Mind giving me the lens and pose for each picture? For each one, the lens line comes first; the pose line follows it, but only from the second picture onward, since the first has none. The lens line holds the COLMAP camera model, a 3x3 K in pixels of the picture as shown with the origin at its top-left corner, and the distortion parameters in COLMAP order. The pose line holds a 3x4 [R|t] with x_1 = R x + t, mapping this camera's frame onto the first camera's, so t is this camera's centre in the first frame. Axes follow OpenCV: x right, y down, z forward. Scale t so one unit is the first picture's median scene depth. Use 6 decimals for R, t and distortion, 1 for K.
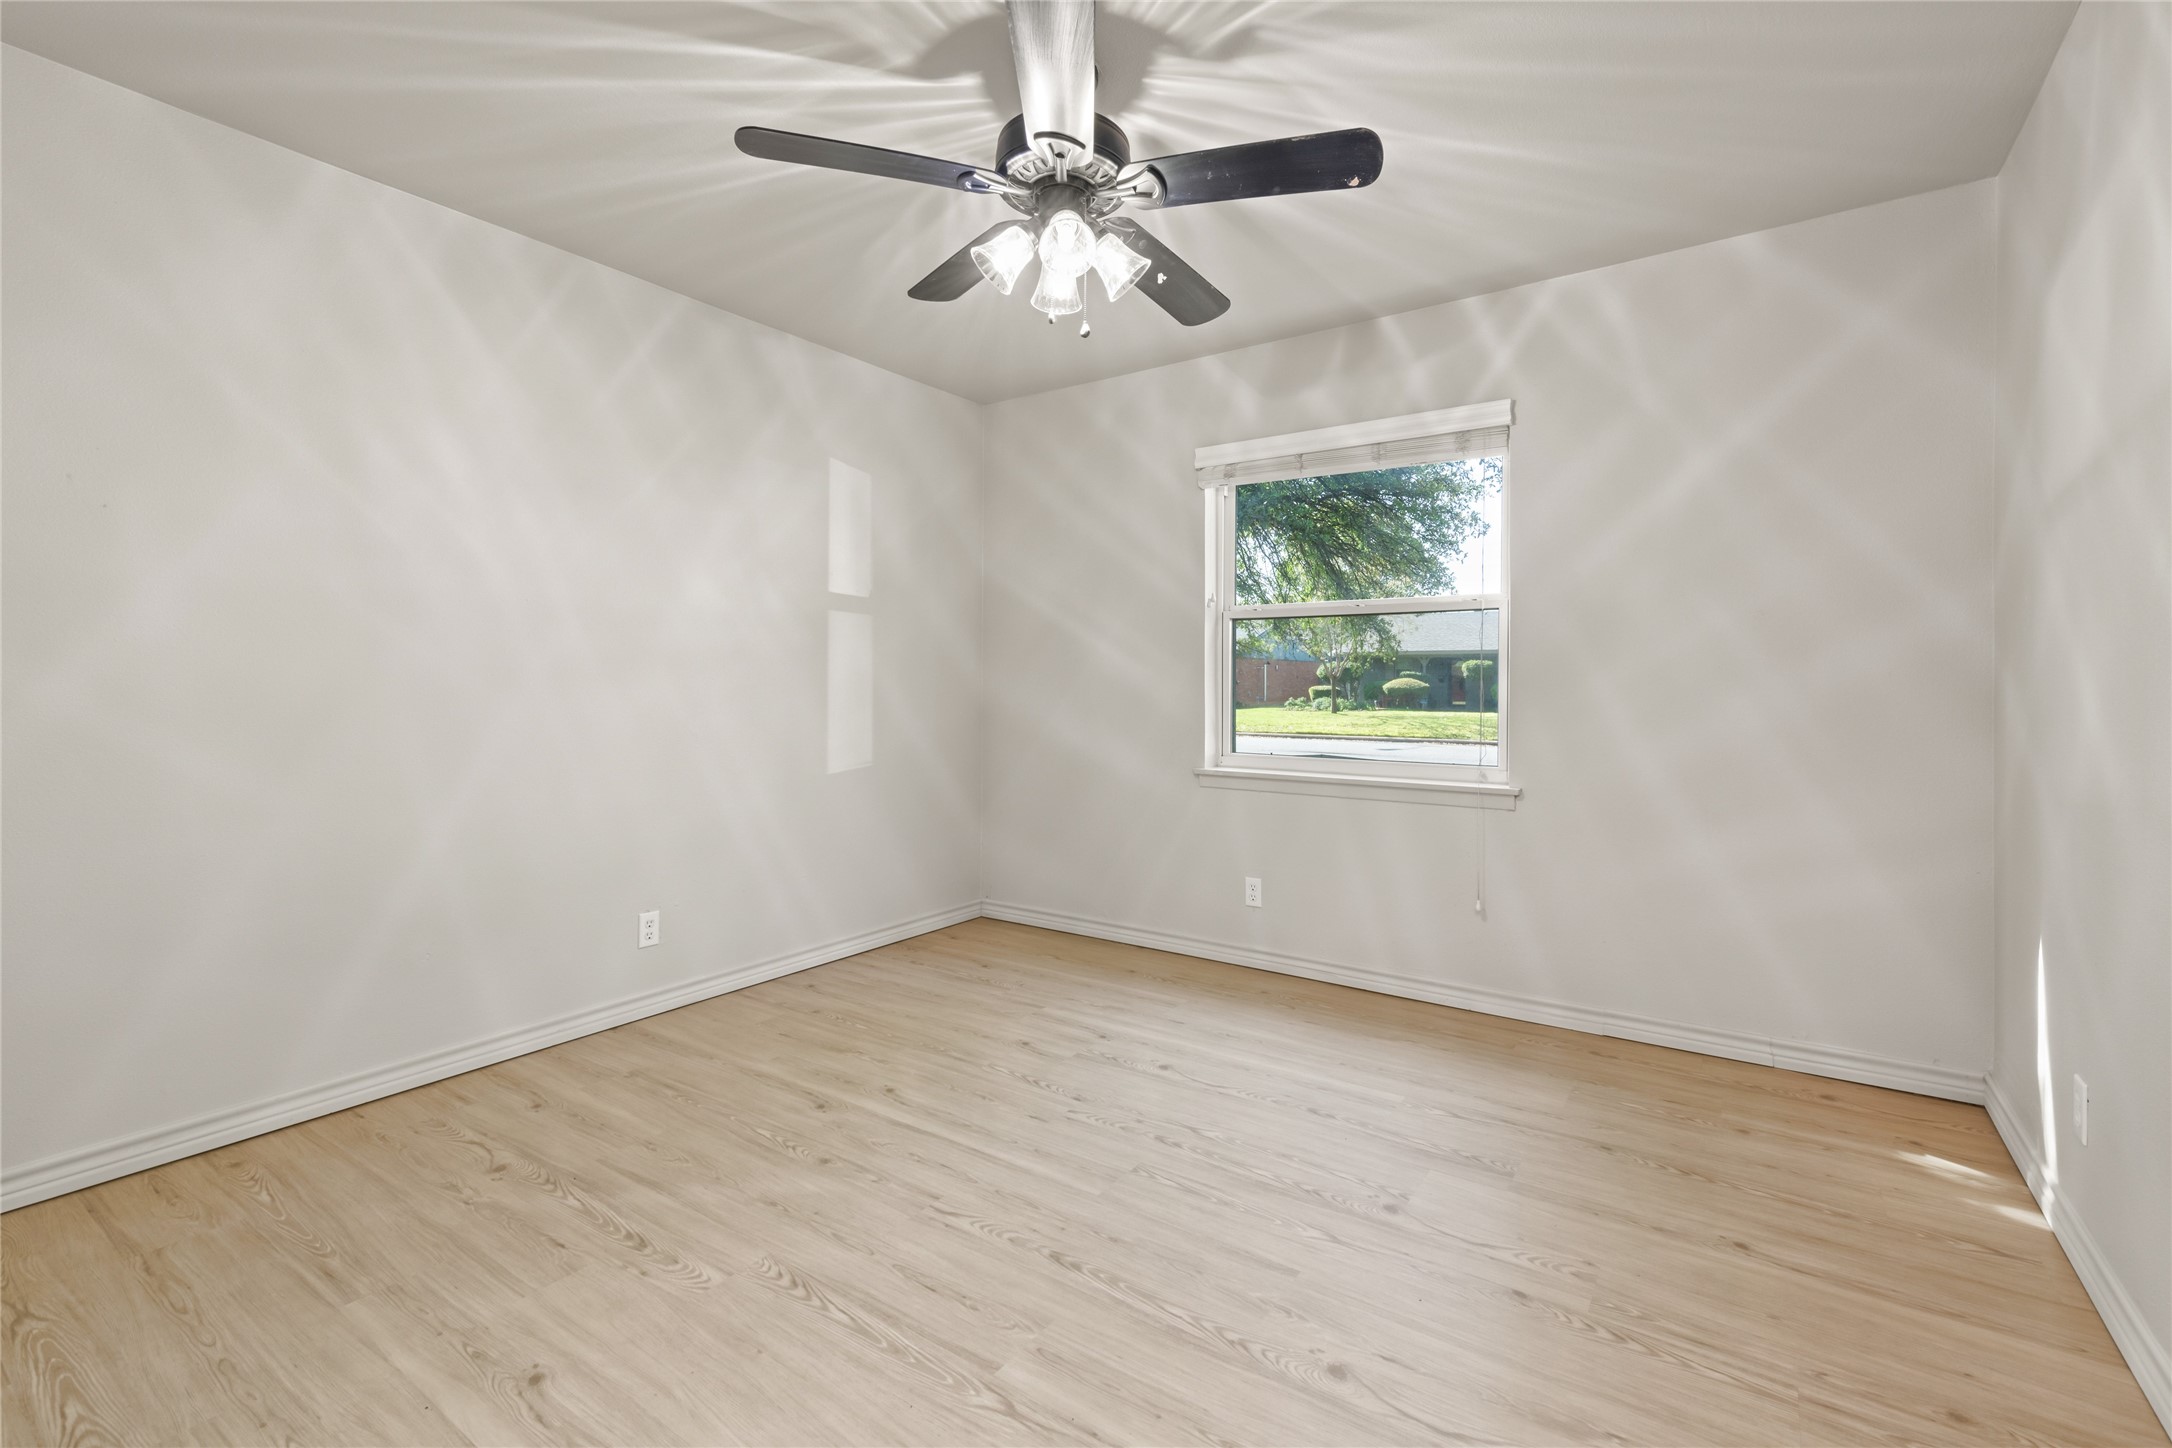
lens RADIAL K [[955.5, 0, 1108.8], [0, 955.5, 693.5], [0, 0, 1]] dist [0.016107, -0.004367]
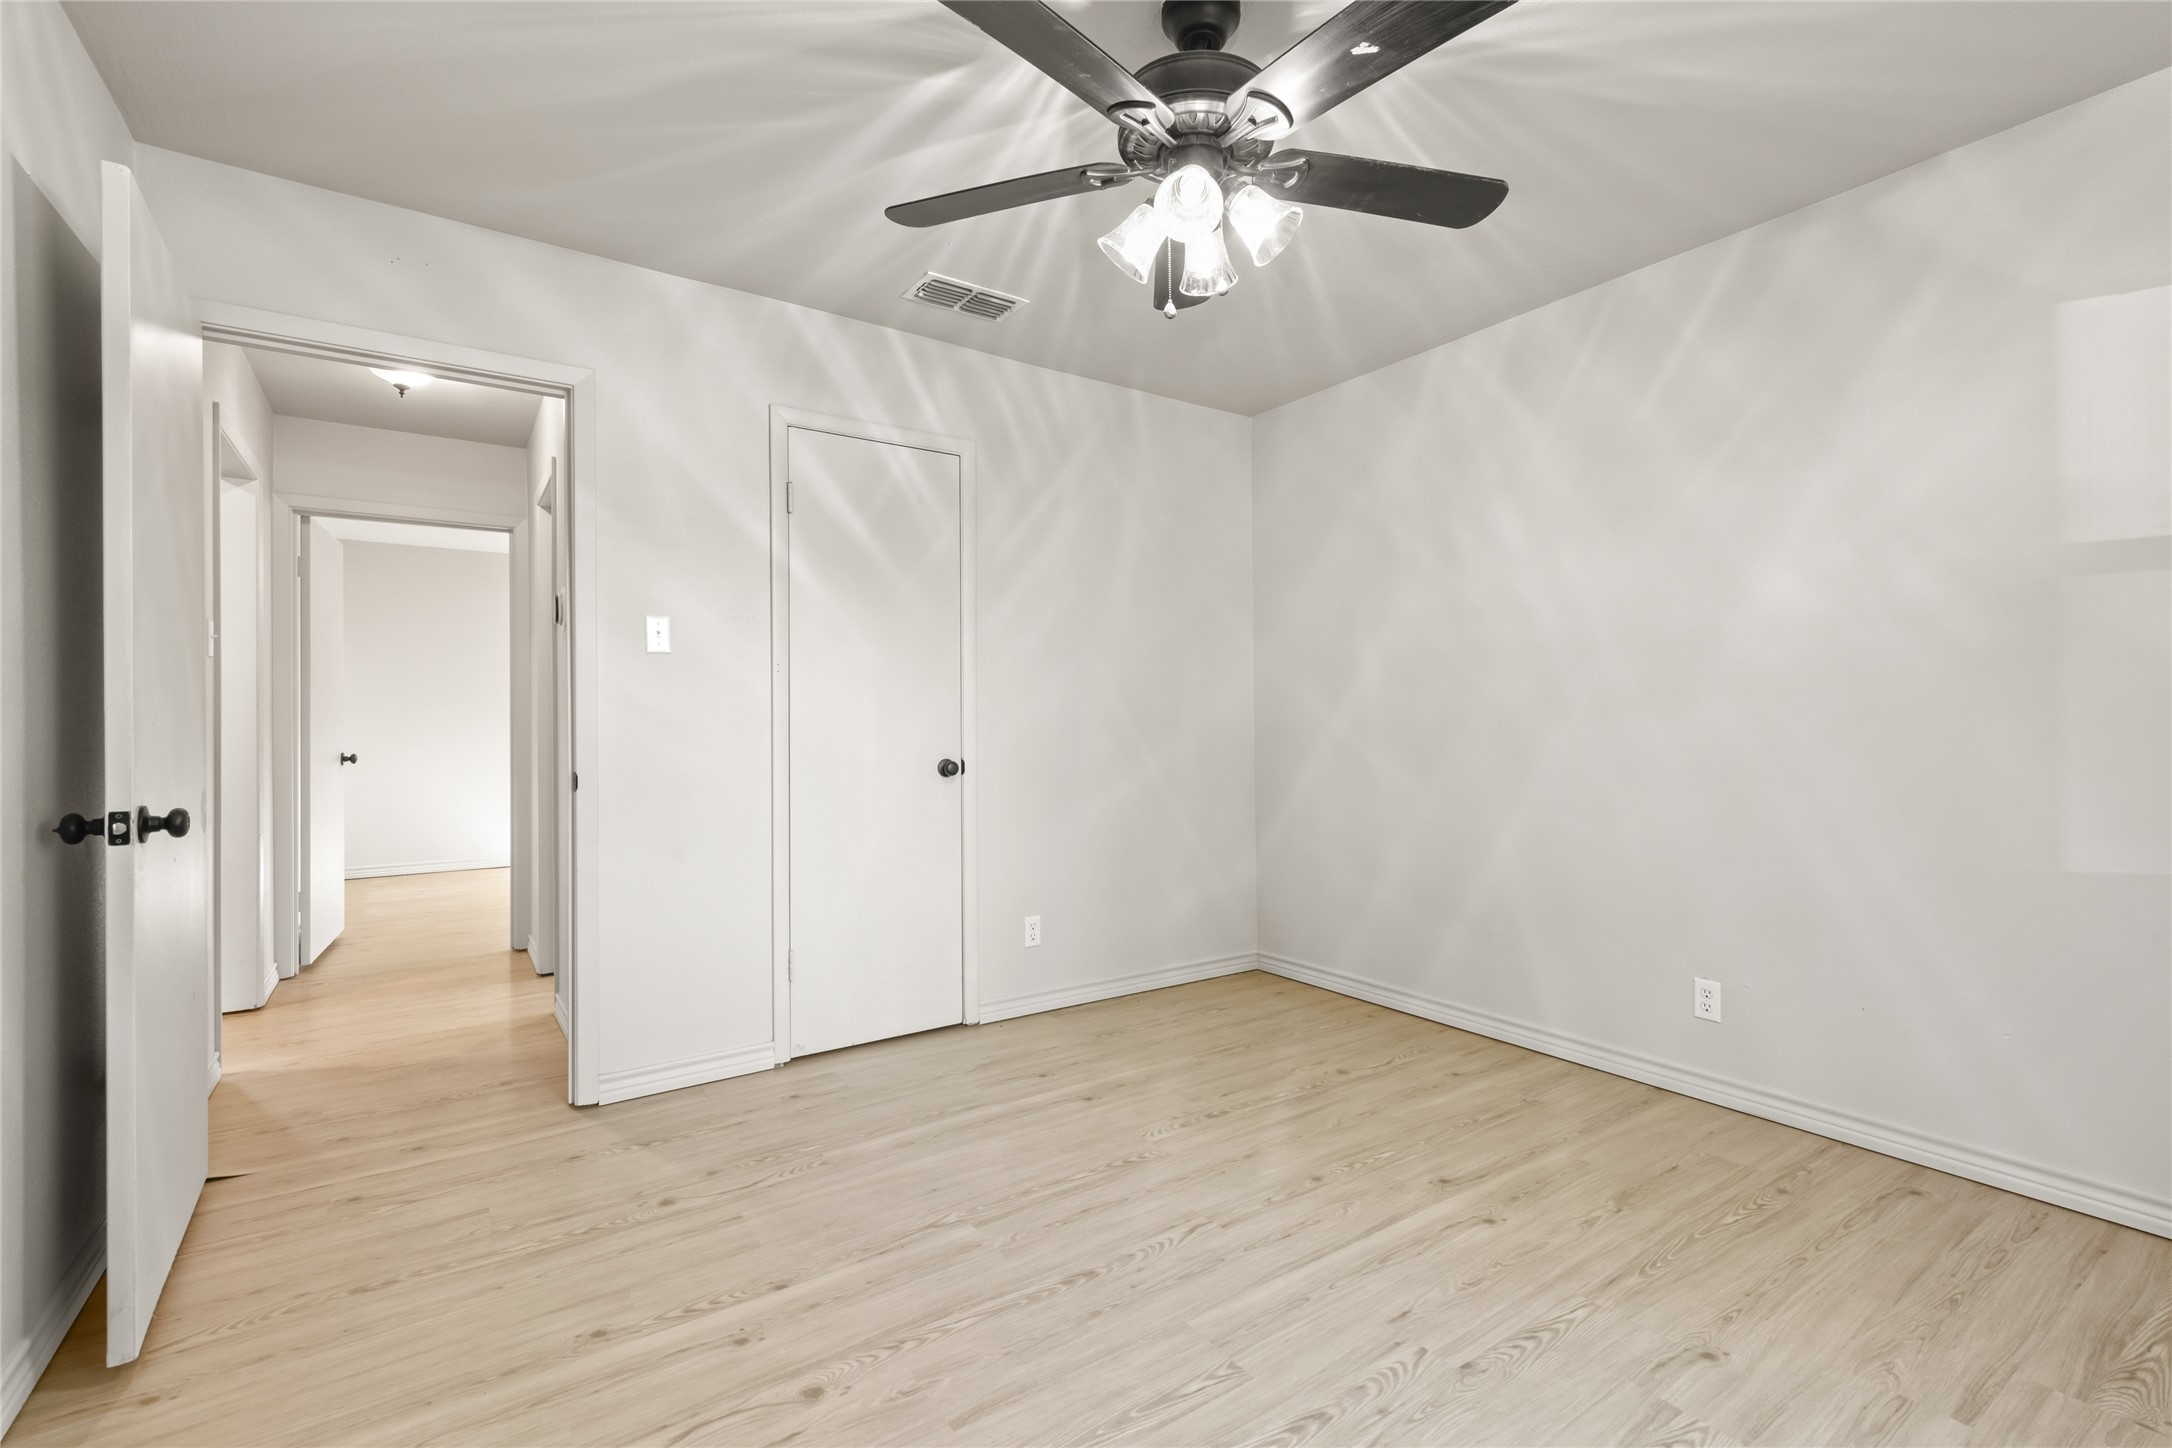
lens RADIAL K [[955.5, 0, 1083.2], [0, 955.5, 719.2], [0, 0, 1]] dist [0.016107, -0.004367]
pose [[-0.373741, -0.000432, -0.927533, 0.793243], [-0.001501, 0.999999, 0.000139, -0.005829], [0.927532, 0.001444, -0.373741, 1.213478]]
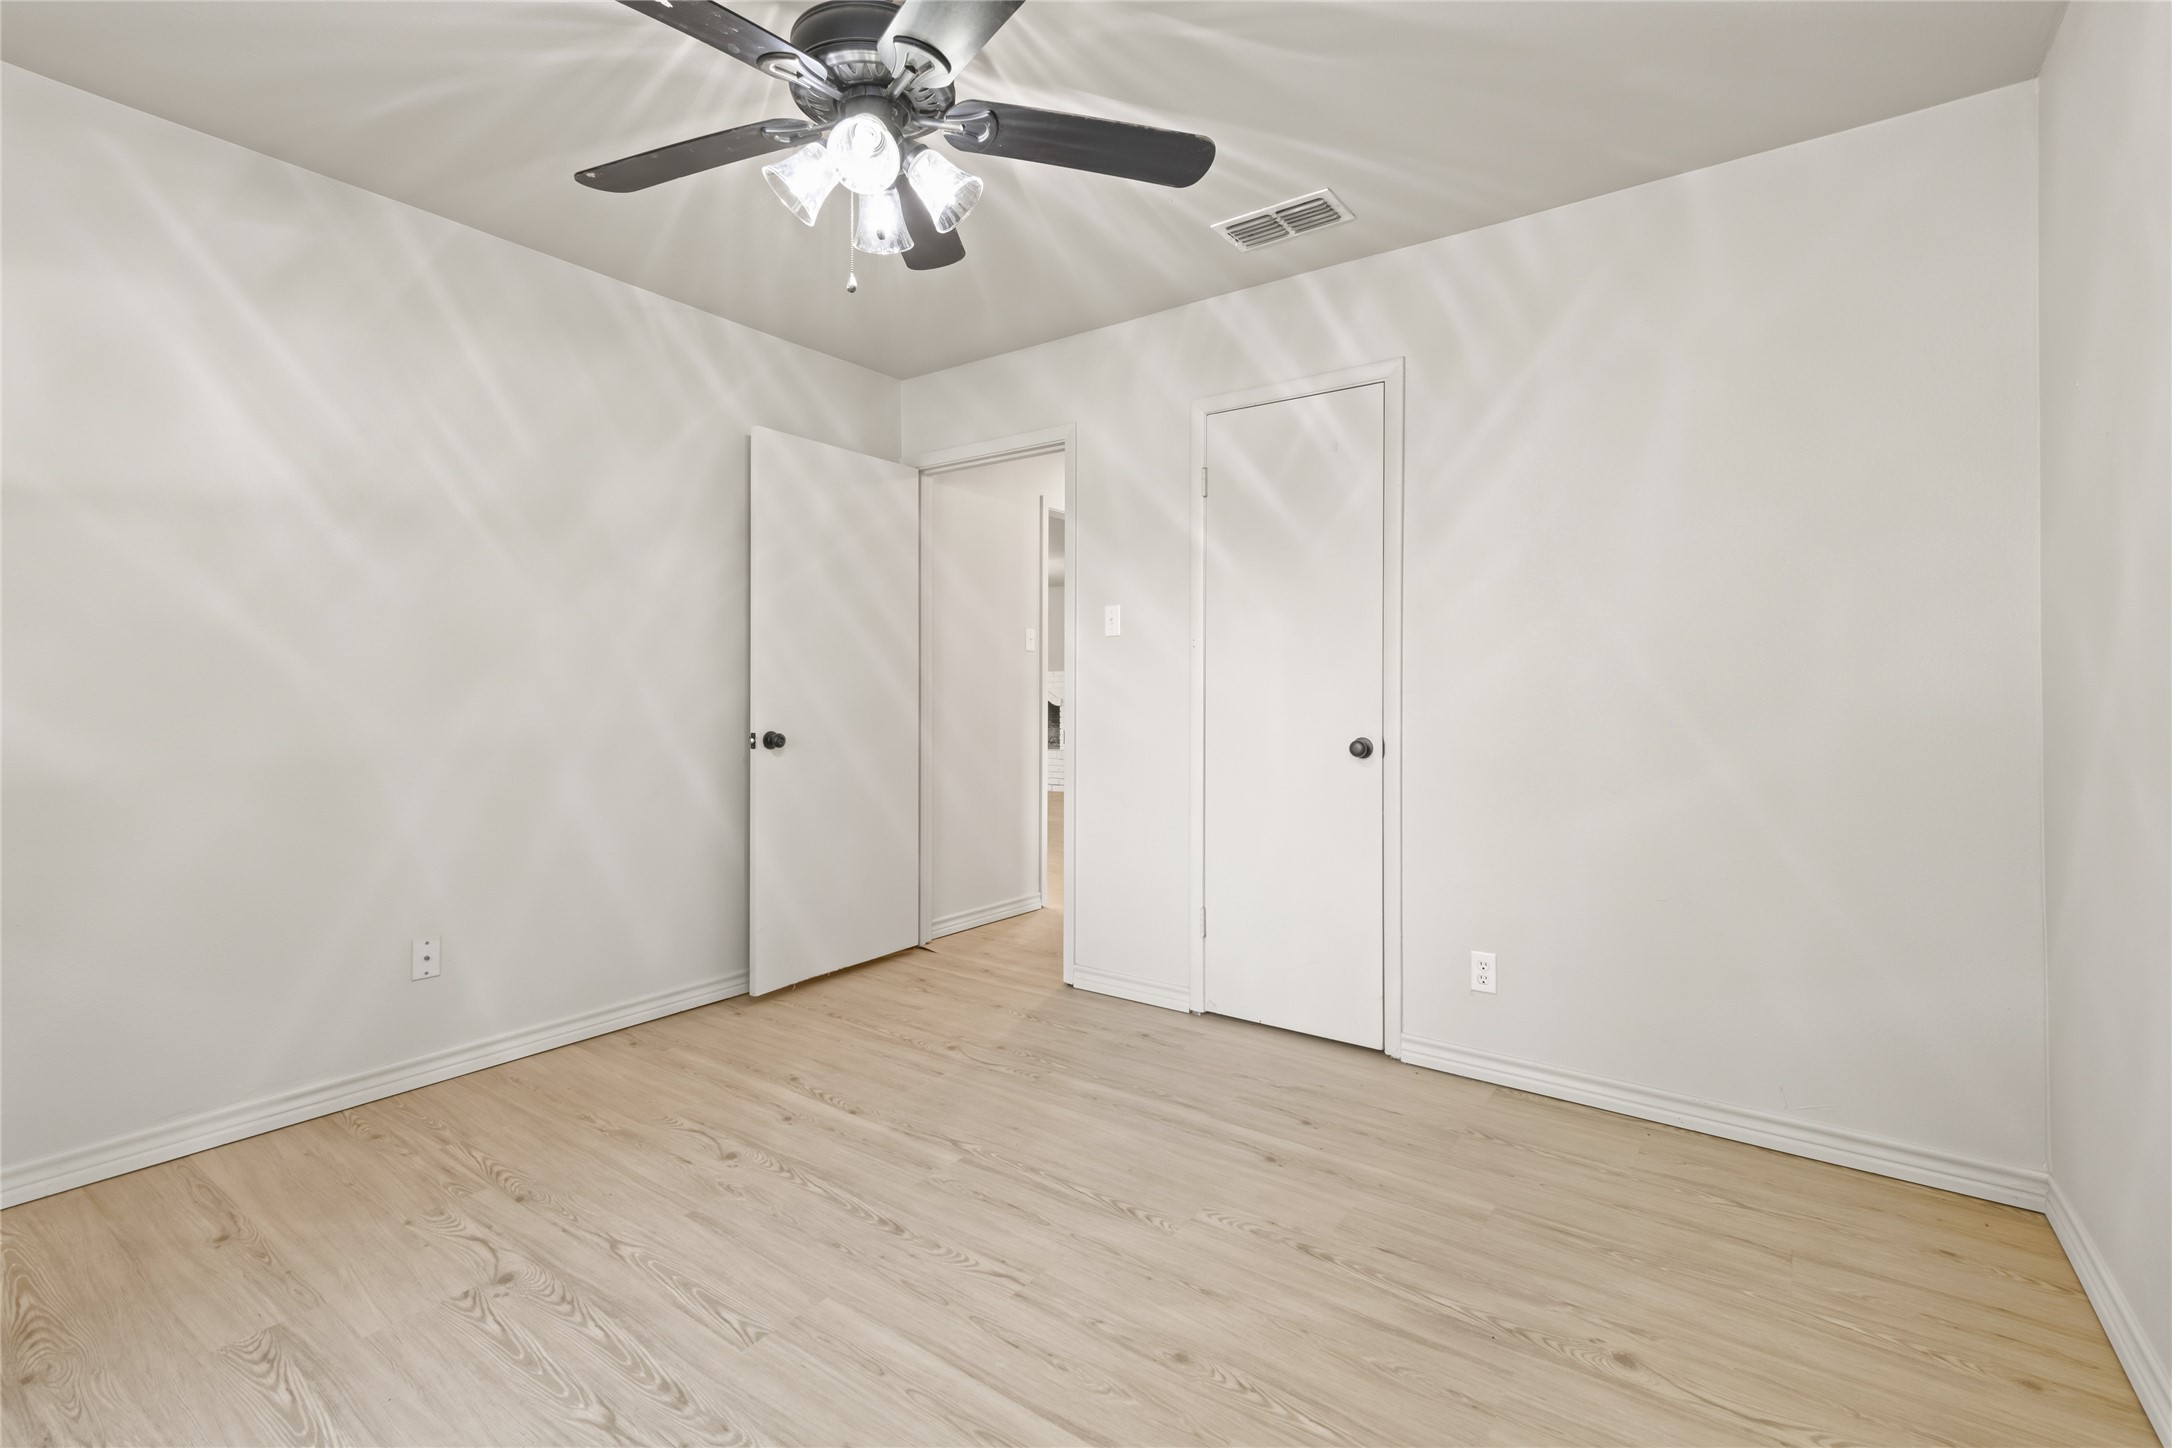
lens RADIAL K [[955.5, 0, 1087.5], [0, 955.5, 682.2], [0, 0, 1]] dist [0.016107, -0.004367]
pose [[-0.999430, -0.003591, 0.033568, -0.261477], [-0.003711, 0.999987, -0.003497, -0.012407], [-0.033555, -0.003620, -0.999430, 1.810064]]
